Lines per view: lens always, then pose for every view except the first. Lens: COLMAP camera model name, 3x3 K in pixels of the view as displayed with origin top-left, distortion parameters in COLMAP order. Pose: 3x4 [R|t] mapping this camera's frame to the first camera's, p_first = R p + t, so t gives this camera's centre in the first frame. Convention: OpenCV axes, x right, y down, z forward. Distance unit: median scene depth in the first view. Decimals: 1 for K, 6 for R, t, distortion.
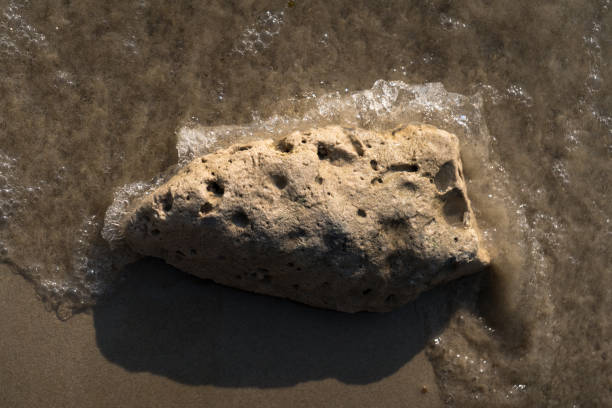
lens RADIAL K [[1269.4, 0, 306.0], [0, 1269.4, 204.0], [0, 0, 1]] dist [0.272774, -0.050472]
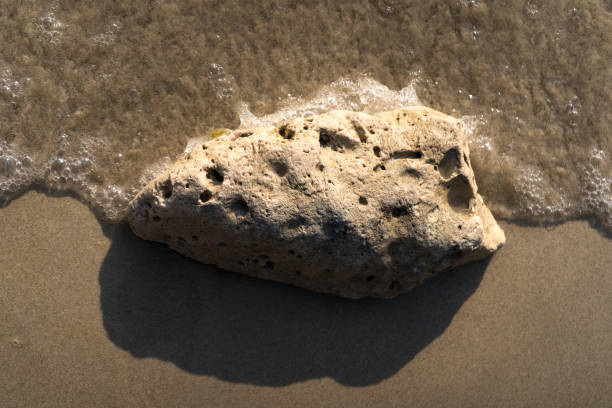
lens RADIAL K [[1269.4, 0, 306.0], [0, 1269.4, 204.0], [0, 0, 1]] dist [0.272774, -0.050472]
pose [[0.998678, 0.005876, -0.051068, 0.049954], [-0.003715, 0.999098, 0.042307, -0.032087], [0.051270, -0.042062, 0.997799, 0.009077]]
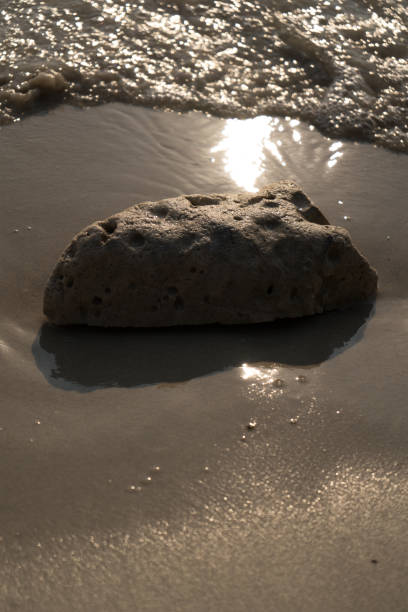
lens RADIAL K [[1269.4, 0, 204.0], [0, 1269.4, 306.0], [0, 0, 1]] dist [0.272774, -0.050472]
pose [[0.947718, -0.292838, 0.126794, -0.154405], [0.299697, 0.680320, -0.668840, 0.820729], [0.109601, 0.671871, 0.732514, 0.205982]]
